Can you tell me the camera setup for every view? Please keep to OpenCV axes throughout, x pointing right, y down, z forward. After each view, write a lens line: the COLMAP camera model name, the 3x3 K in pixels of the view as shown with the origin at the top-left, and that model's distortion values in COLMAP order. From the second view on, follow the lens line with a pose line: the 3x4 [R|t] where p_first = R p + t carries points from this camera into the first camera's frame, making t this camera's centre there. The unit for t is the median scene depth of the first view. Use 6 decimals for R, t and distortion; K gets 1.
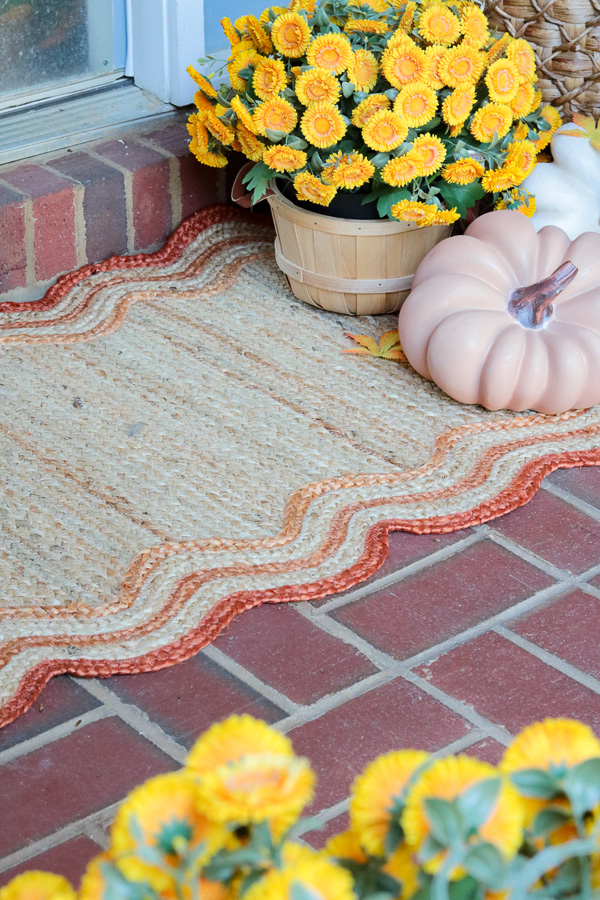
lens RADIAL K [[2182.6, 0, 300.0], [0, 2182.6, 450.0], [0, 0, 1]] dist [-0.096054, 0.007397]
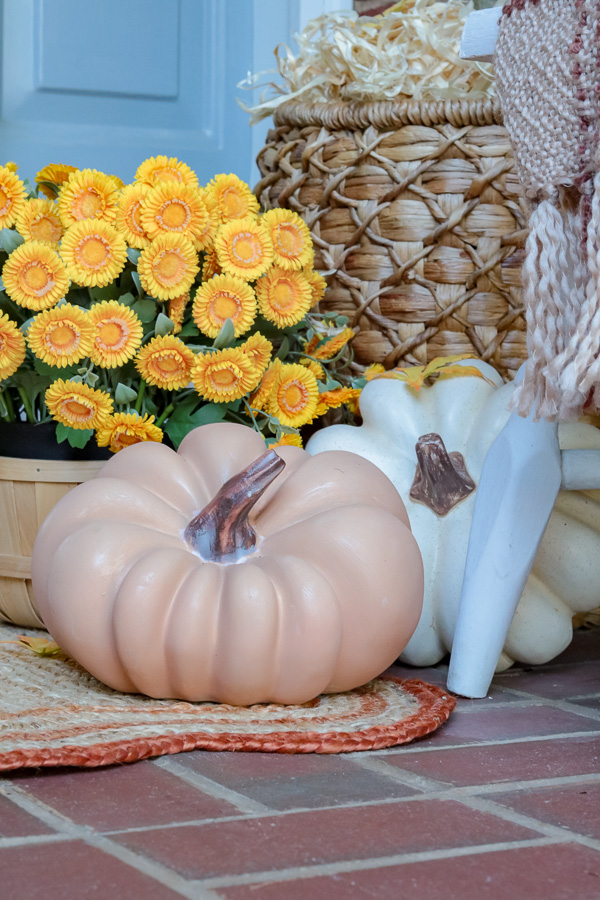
lens RADIAL K [[2182.6, 0, 300.0], [0, 2182.6, 450.0], [0, 0, 1]] dist [-0.096054, 0.007397]
pose [[0.979529, 0.028153, -0.199324, 0.235473], [-0.109833, 0.904544, -0.411991, 0.158367], [0.168698, 0.425450, 0.889119, 0.400181]]
